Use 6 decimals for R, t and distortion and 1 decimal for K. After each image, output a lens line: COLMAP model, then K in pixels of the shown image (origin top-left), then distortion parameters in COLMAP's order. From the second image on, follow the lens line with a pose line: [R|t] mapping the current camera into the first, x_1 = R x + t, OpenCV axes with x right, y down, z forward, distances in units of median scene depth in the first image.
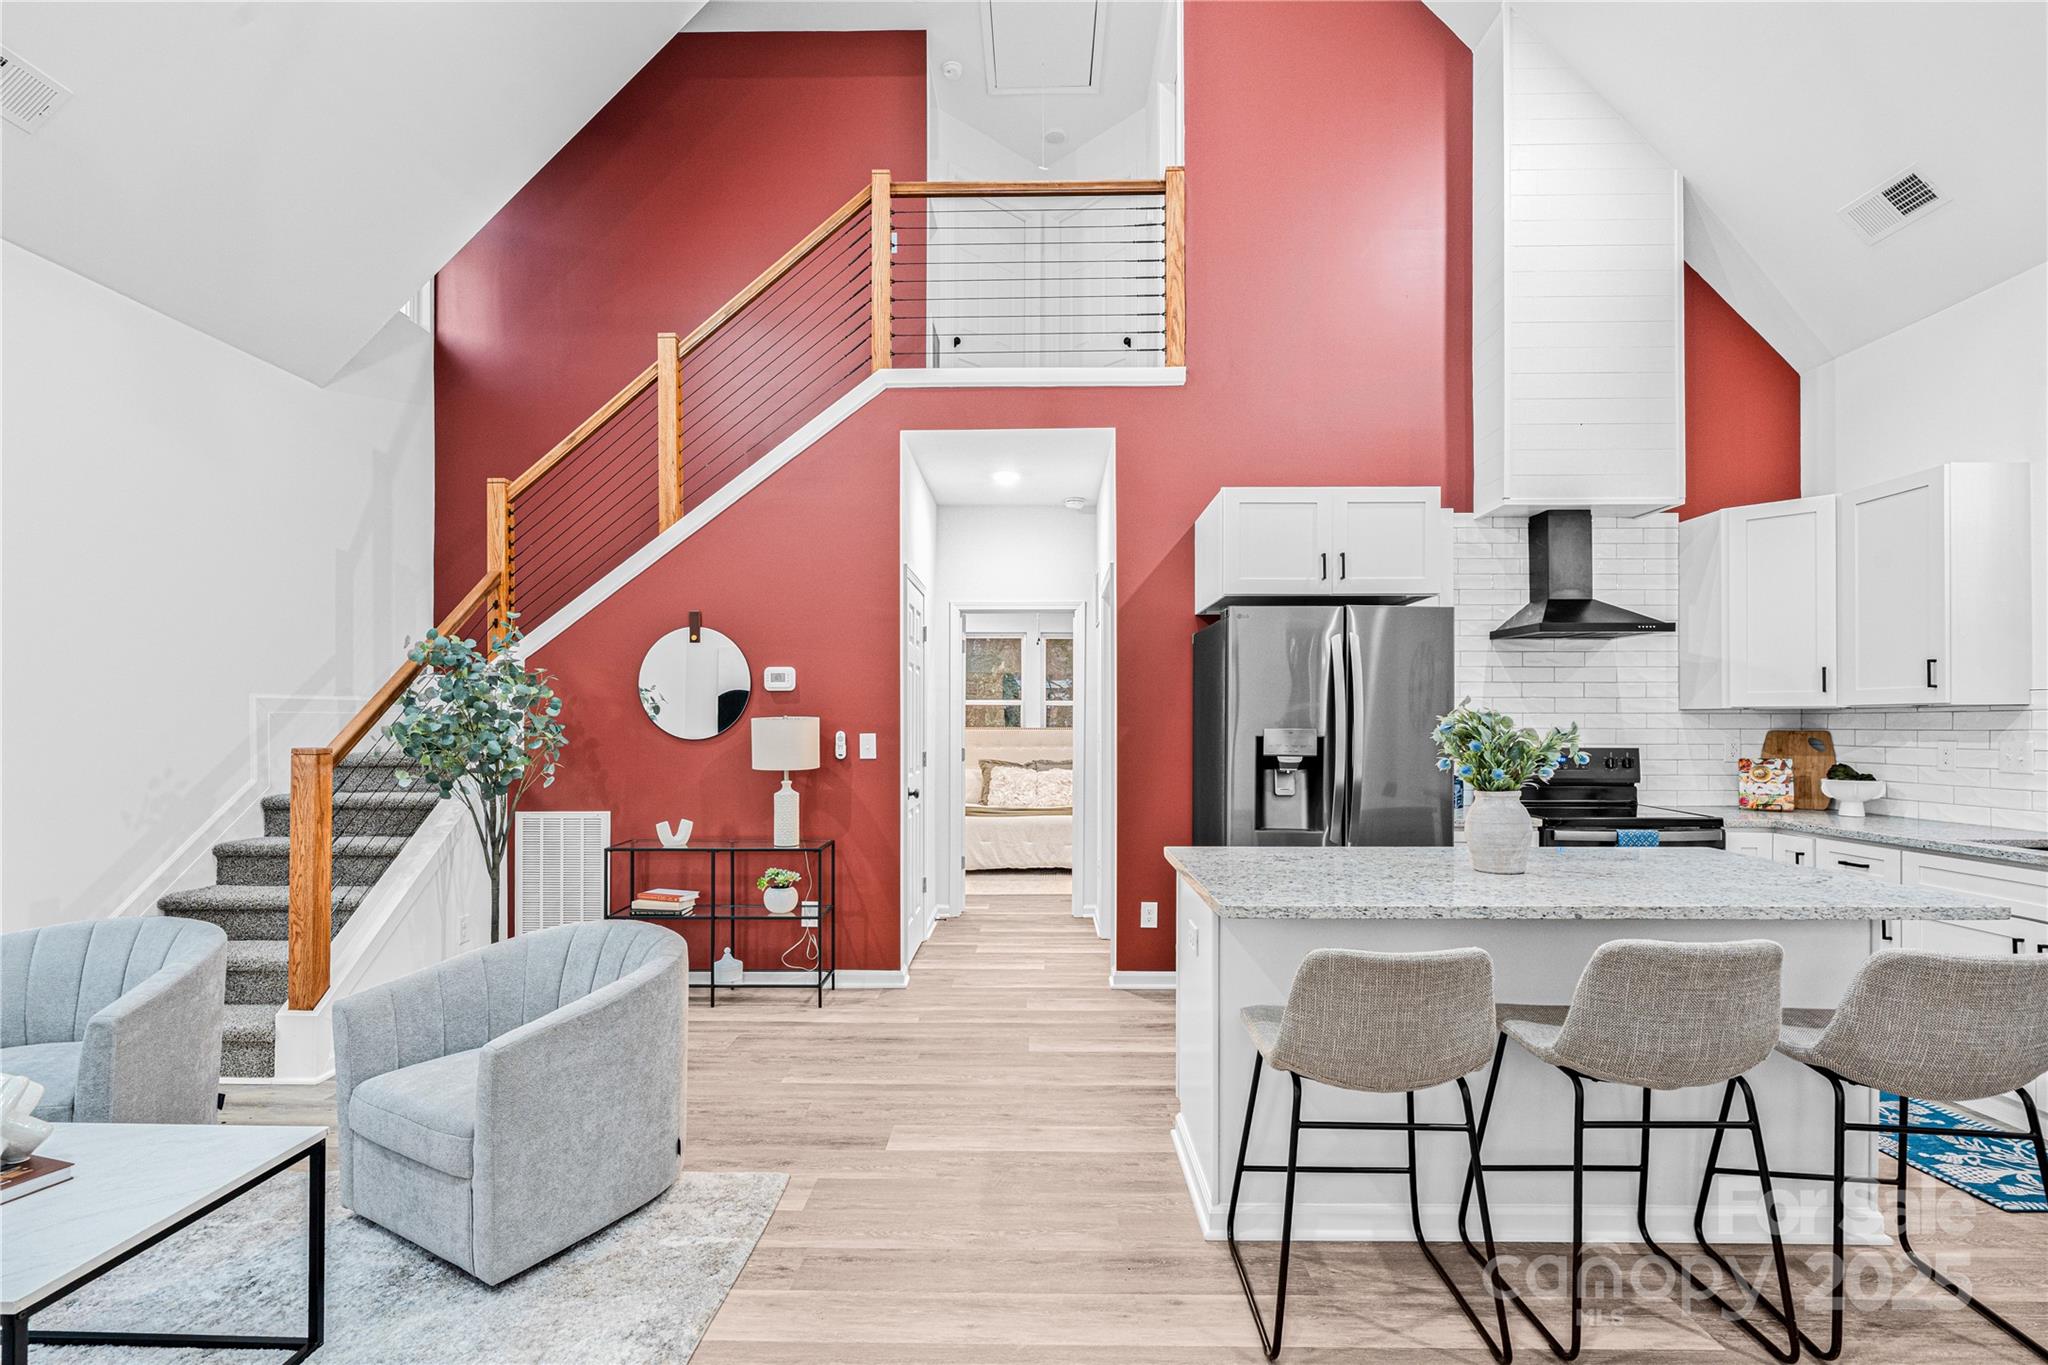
lens RADIAL K [[939.9, 0, 1040.8], [0, 939.9, 722.2], [0, 0, 1]] dist [-0.008772, 0.002644]
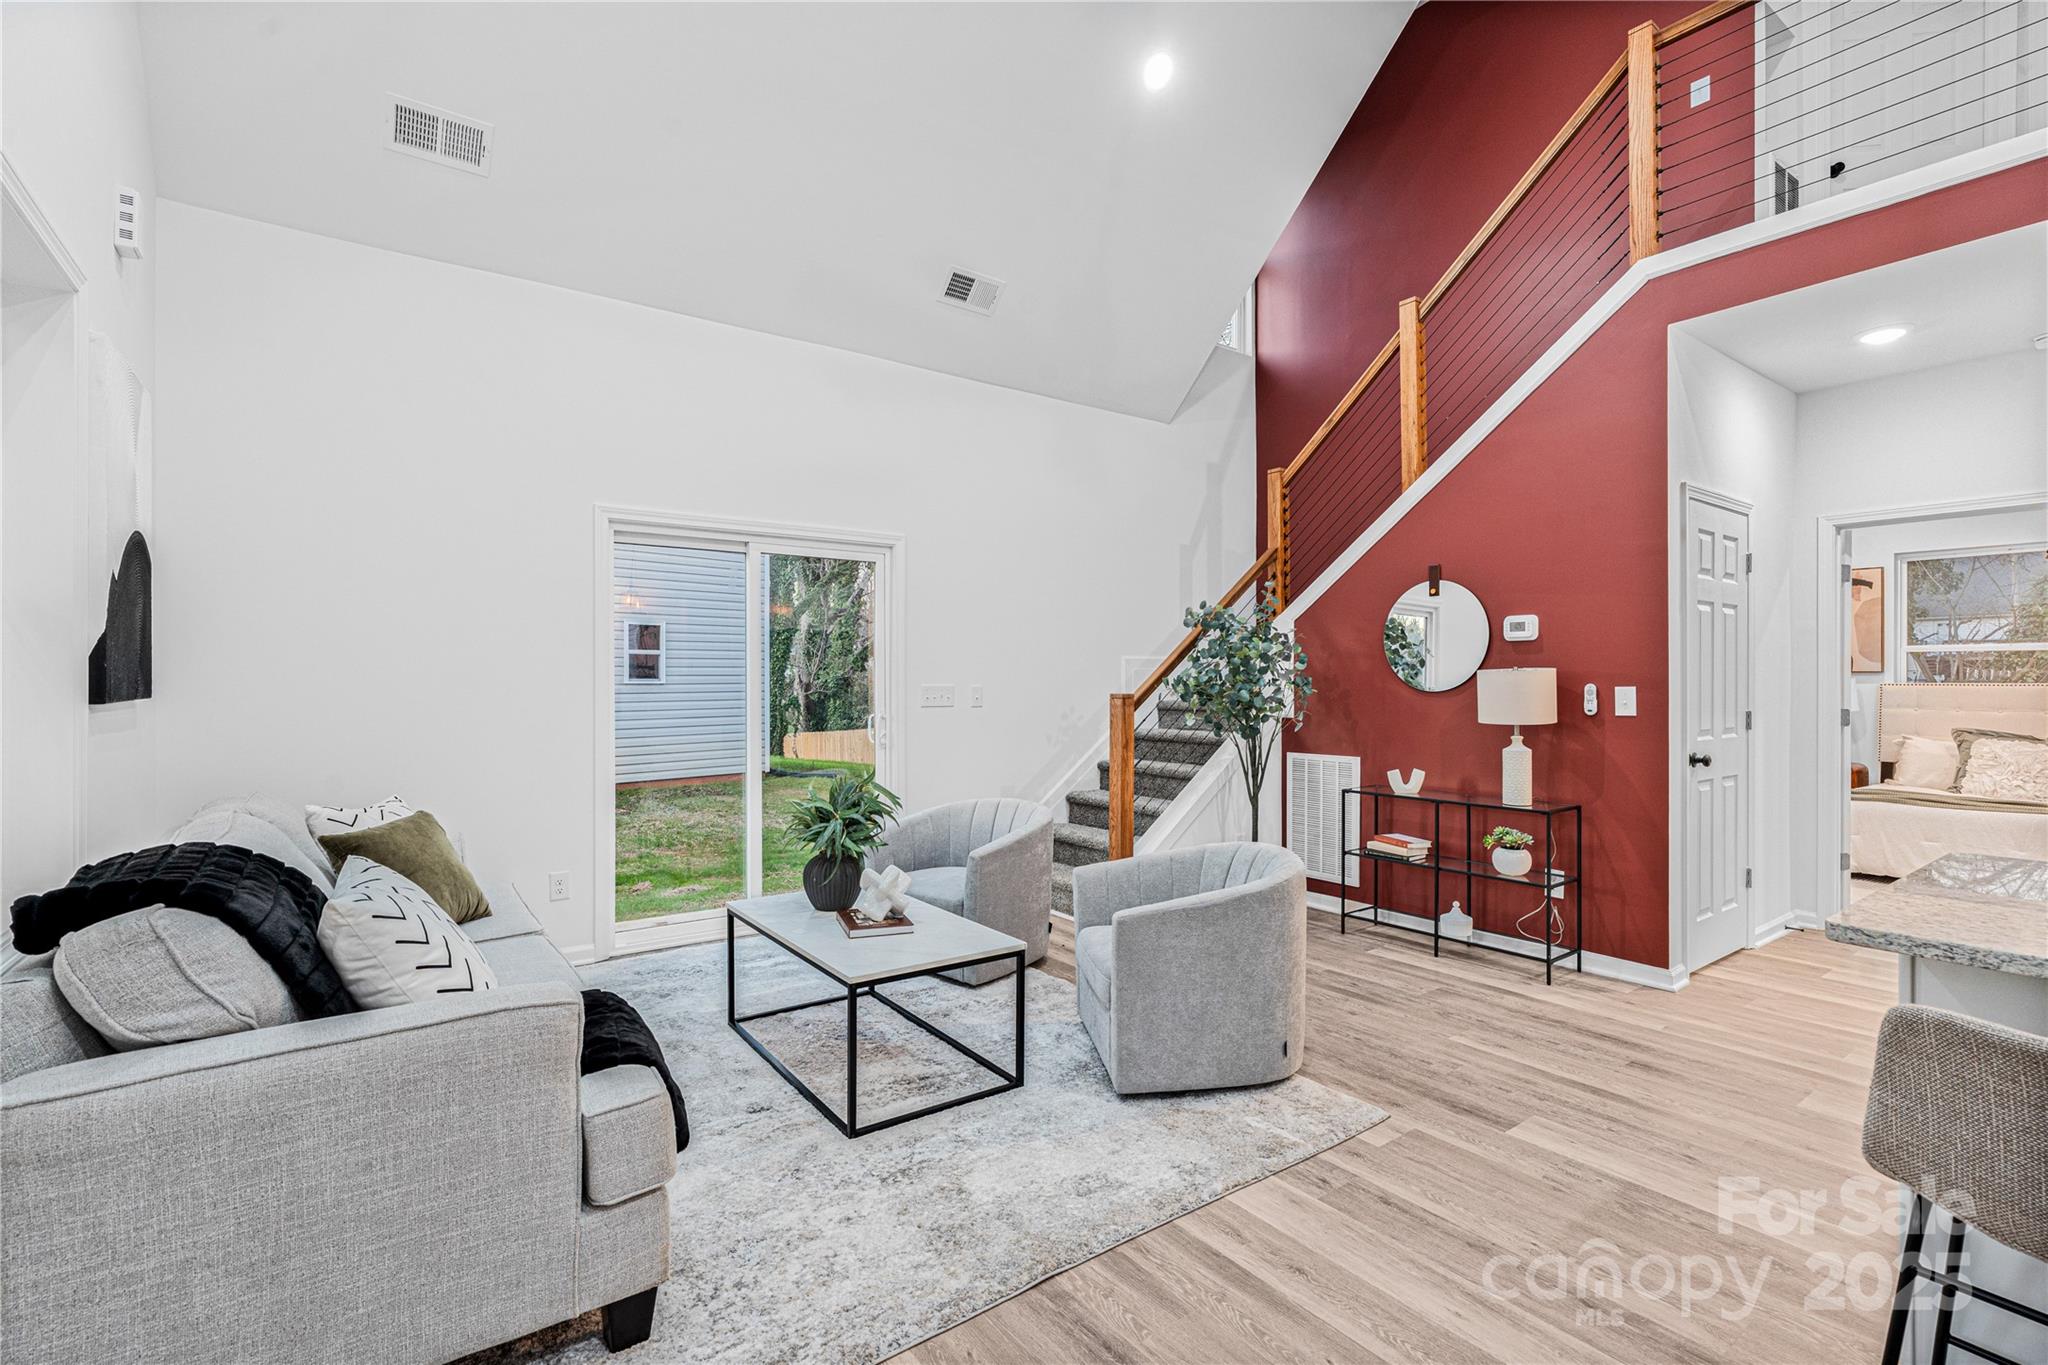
lens RADIAL K [[939.9, 0, 1026.7], [0, 939.9, 680.5], [0, 0, 1]] dist [-0.008772, 0.002644]
pose [[0.595542, -0.000317, -0.803324, 0.189972], [0.001453, 0.999999, 0.000683, 0.005364], [0.803323, -0.001573, 0.595541, 0.045556]]
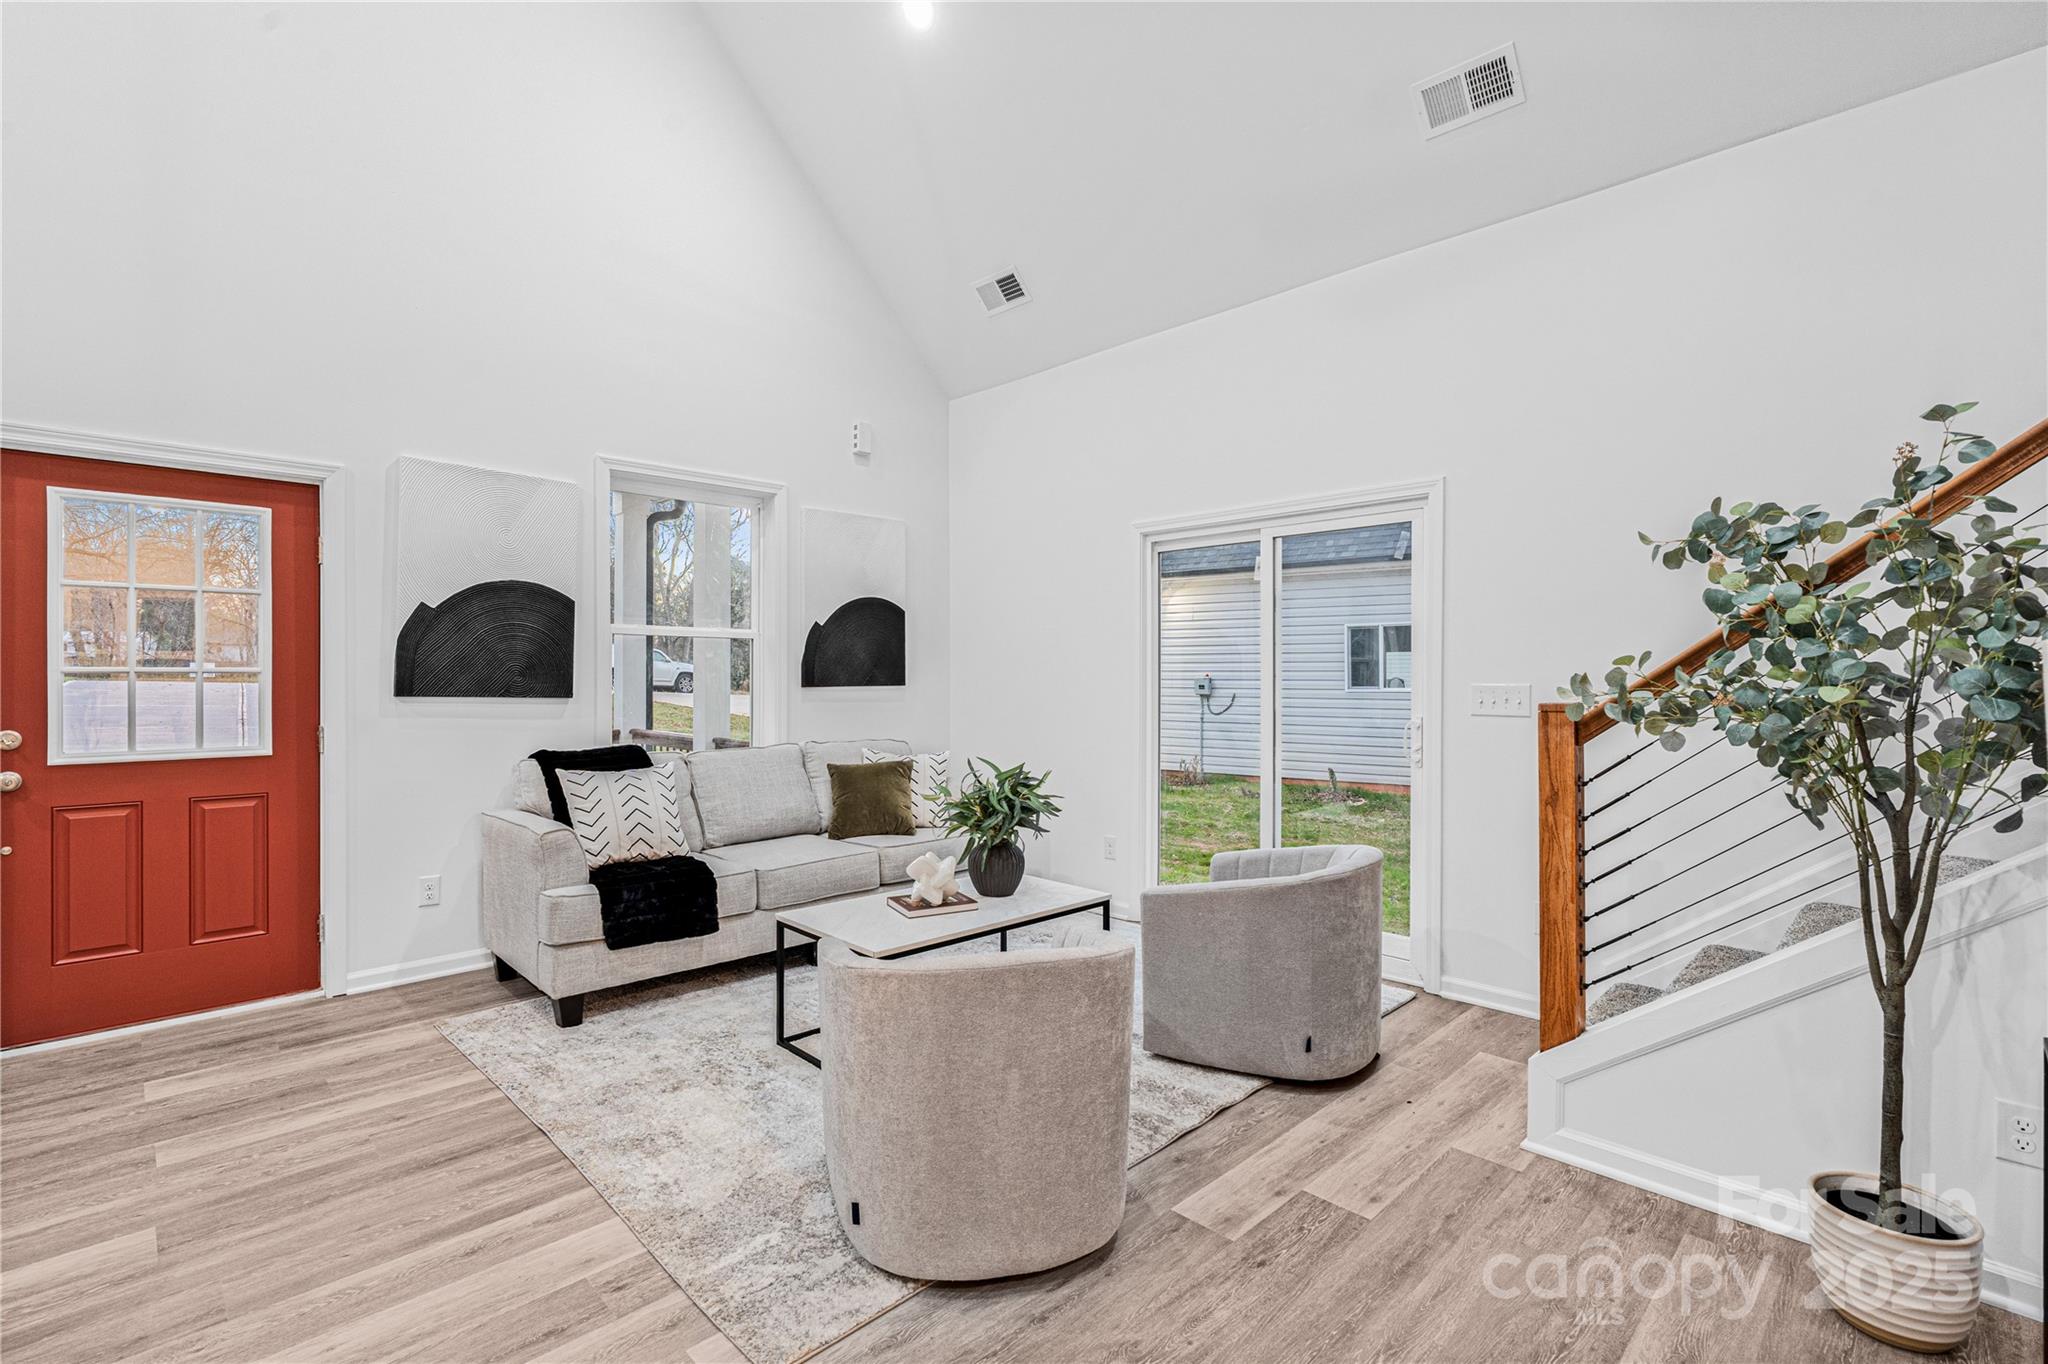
lens RADIAL K [[939.9, 0, 1013.8], [0, 939.9, 678.4], [0, 0, 1]] dist [-0.008772, 0.002644]
pose [[-0.720360, 0.005940, -0.693575, 0.034257], [0.002893, 0.999980, 0.005559, 0.001723], [0.693594, 0.001998, -0.720363, 0.934381]]
